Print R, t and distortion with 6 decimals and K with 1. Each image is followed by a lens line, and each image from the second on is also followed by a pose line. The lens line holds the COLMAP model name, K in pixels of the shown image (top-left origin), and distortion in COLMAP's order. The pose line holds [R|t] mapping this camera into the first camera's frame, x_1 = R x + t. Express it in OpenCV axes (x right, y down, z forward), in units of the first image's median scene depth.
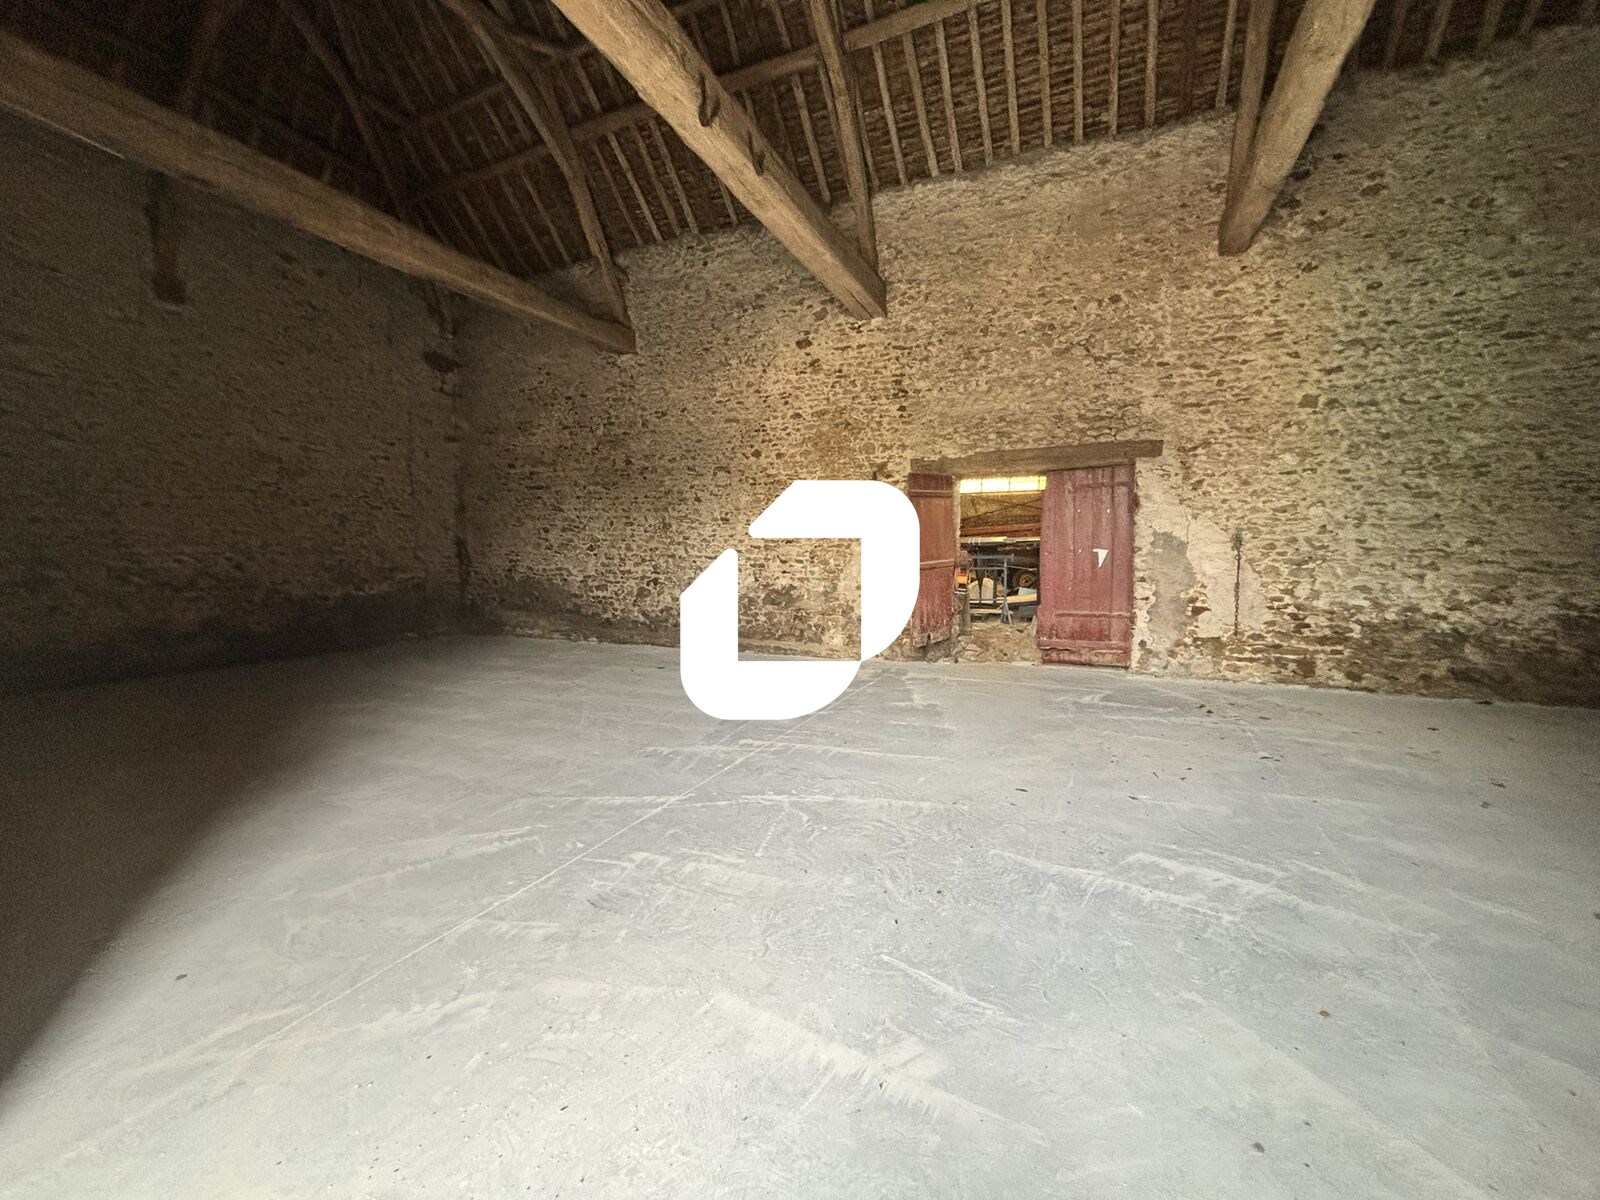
lens RADIAL K [[633.0, 0, 794.2], [0, 633.0, 607.4], [0, 0, 1]] dist [0.020137, -0.024825]
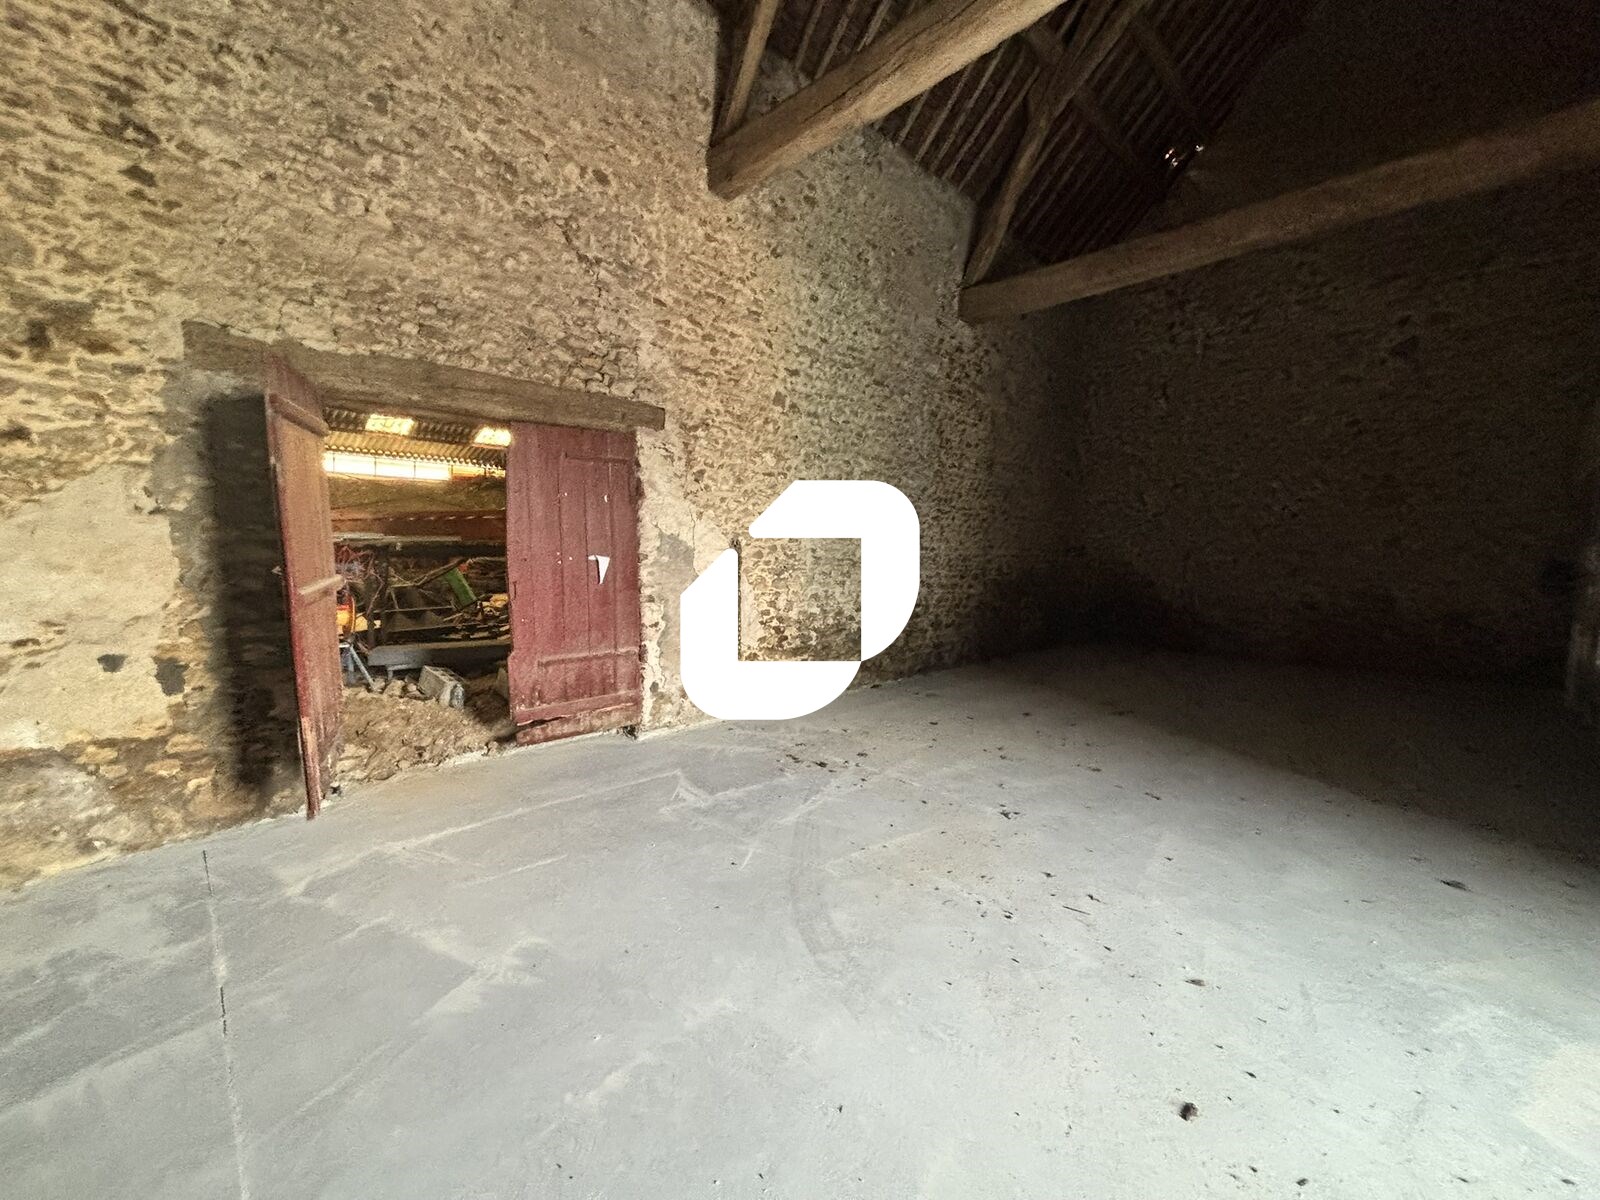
lens RADIAL K [[640.0, 0, 798.5], [0, 640.0, 601.3], [0, 0, 1]] dist [-0.002779, -0.000134]
pose [[0.344804, -0.060702, 0.936710, -0.063338], [0.073799, 0.996571, 0.037416, -0.049422], [-0.935769, 0.056227, 0.348102, 0.526247]]
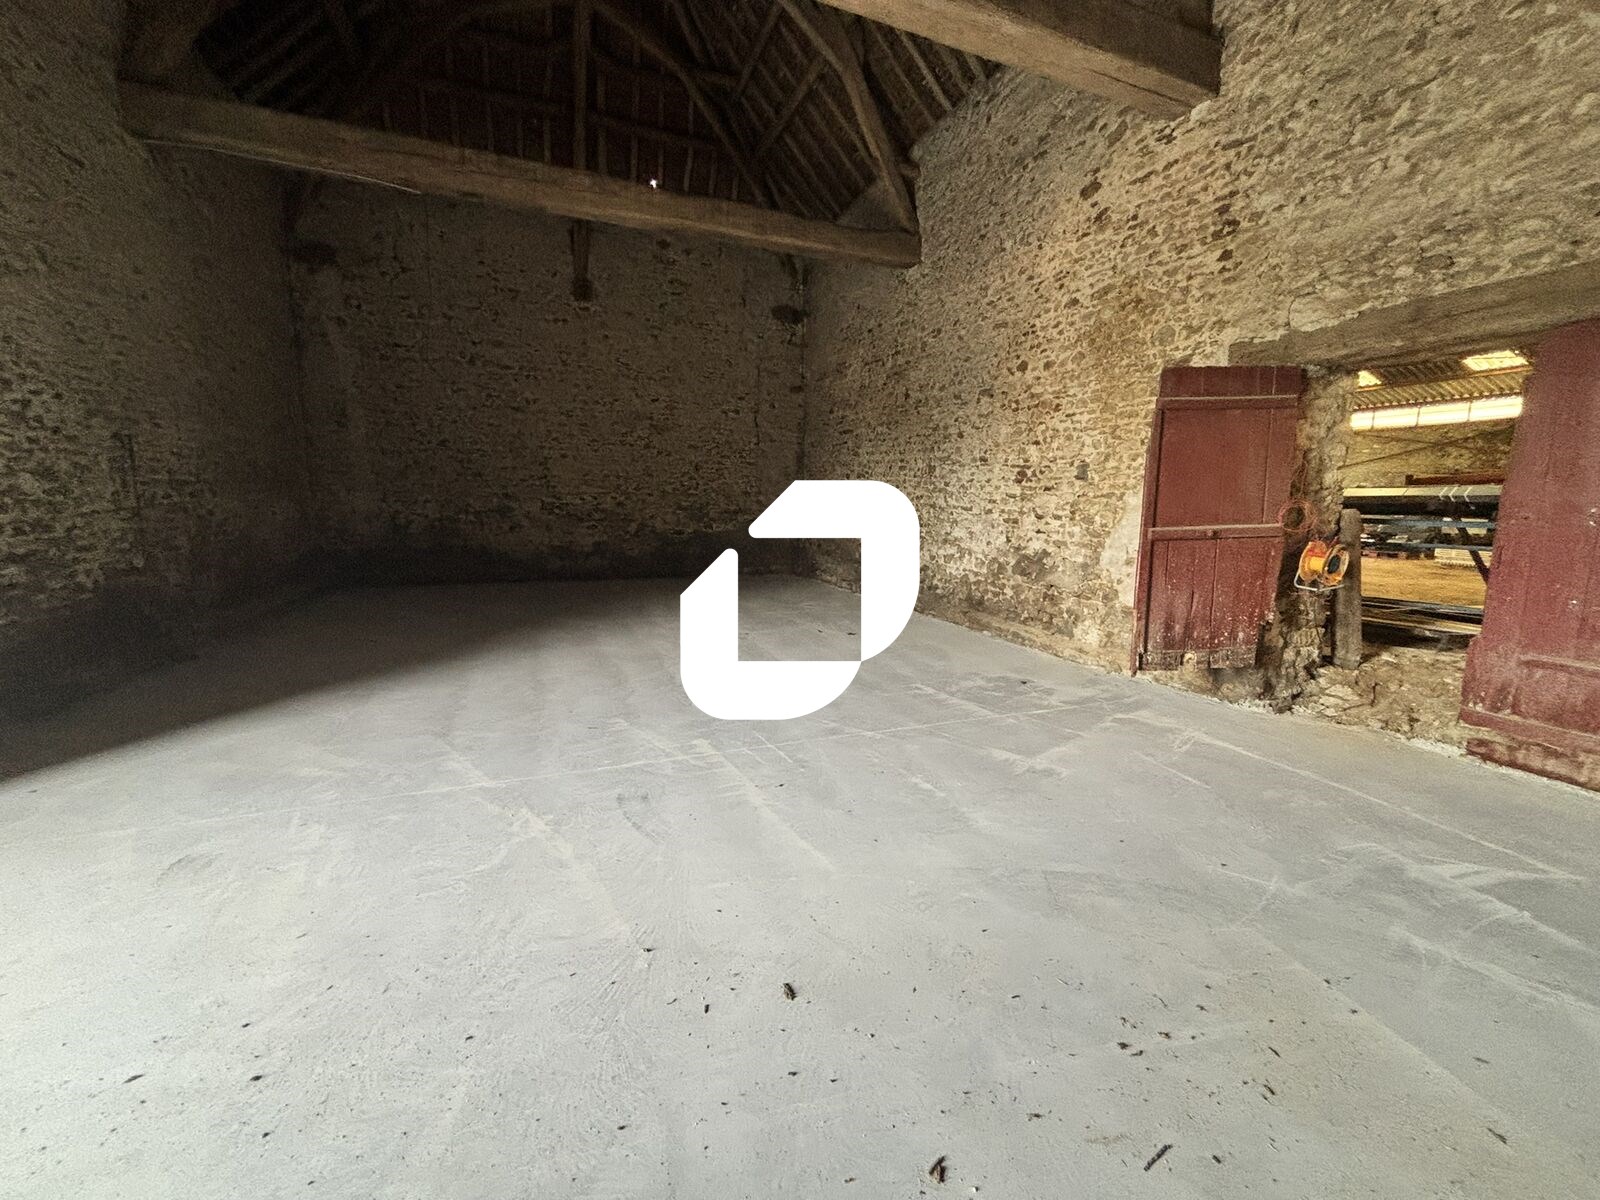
lens RADIAL K [[640.0, 0, 798.5], [0, 640.0, 601.3], [0, 0, 1]] dist [-0.002779, -0.000134]
pose [[0.726945, 0.128329, -0.674598, 0.321370], [-0.082252, 0.991582, 0.099994, -0.030869], [0.681752, -0.017203, 0.731381, 0.315146]]
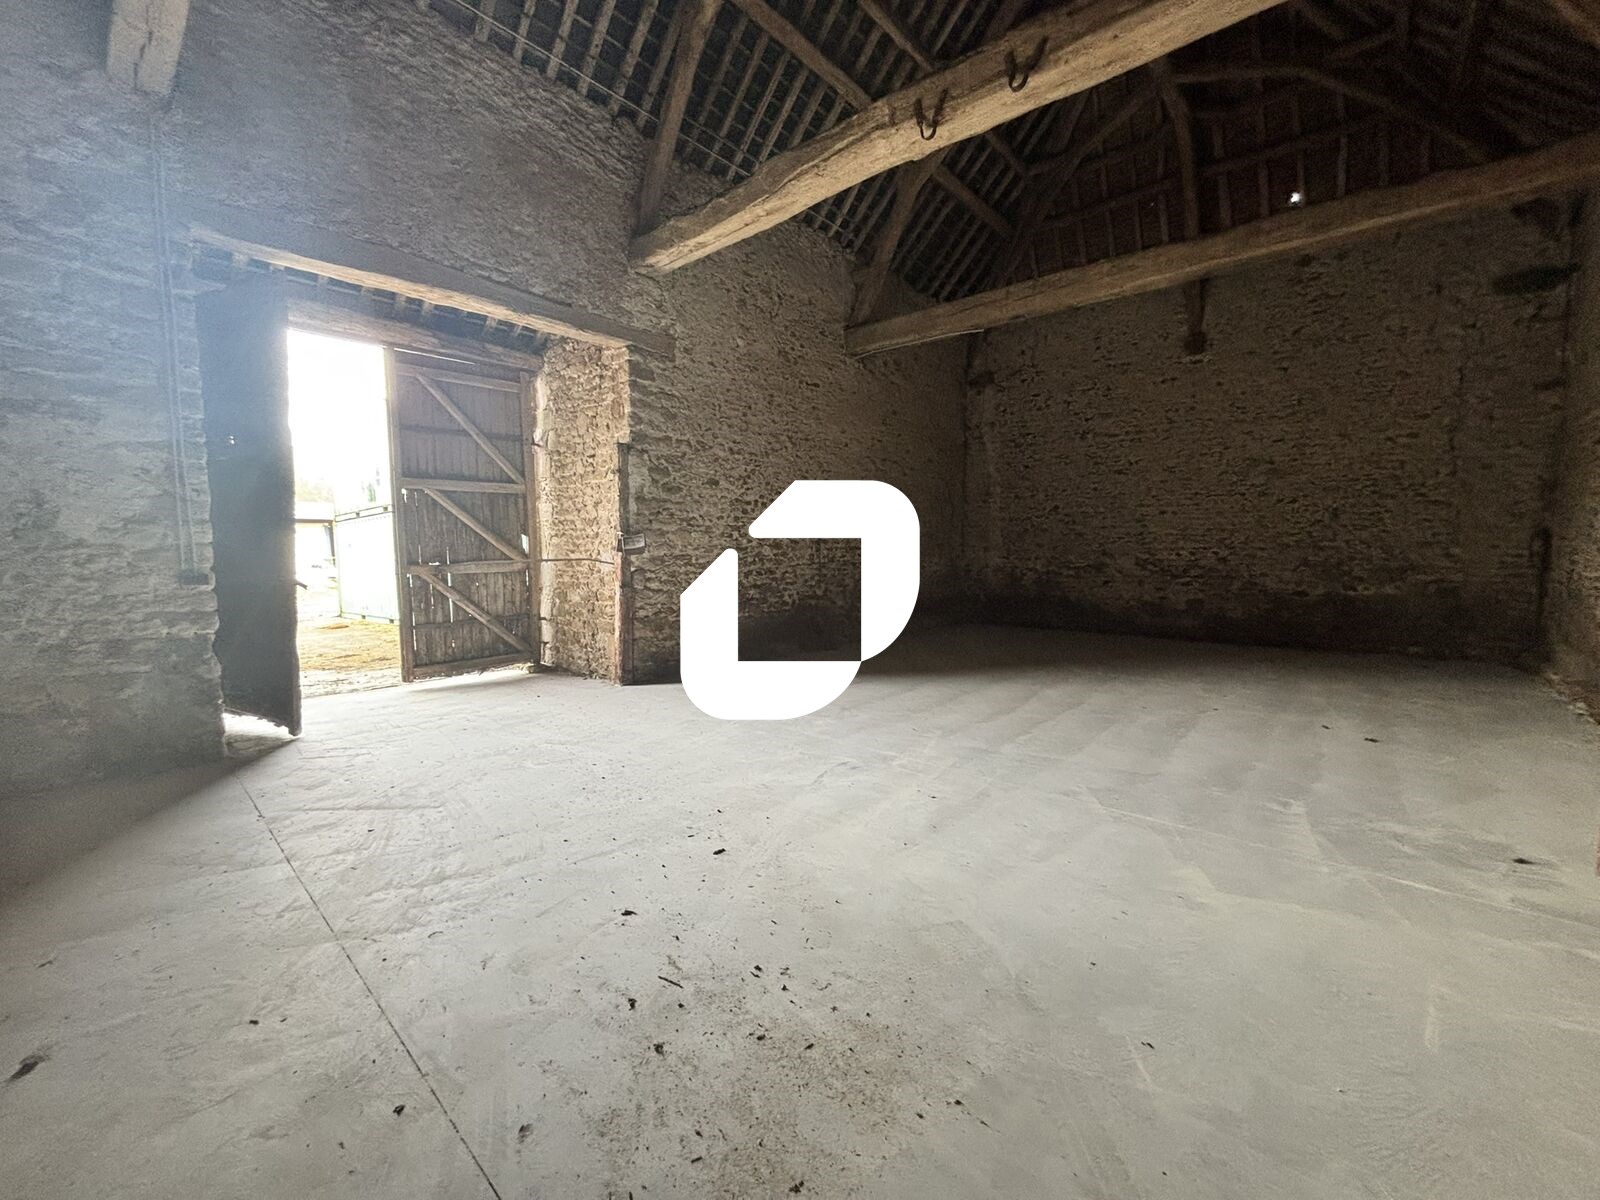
lens RADIAL K [[640.0, 0, 798.5], [0, 640.0, 601.3], [0, 0, 1]] dist [-0.002779, -0.000134]
pose [[-0.278894, 0.086109, -0.956454, 0.531267], [-0.079644, 0.990467, 0.112395, -0.064153], [0.957014, 0.107522, -0.269377, 0.625408]]
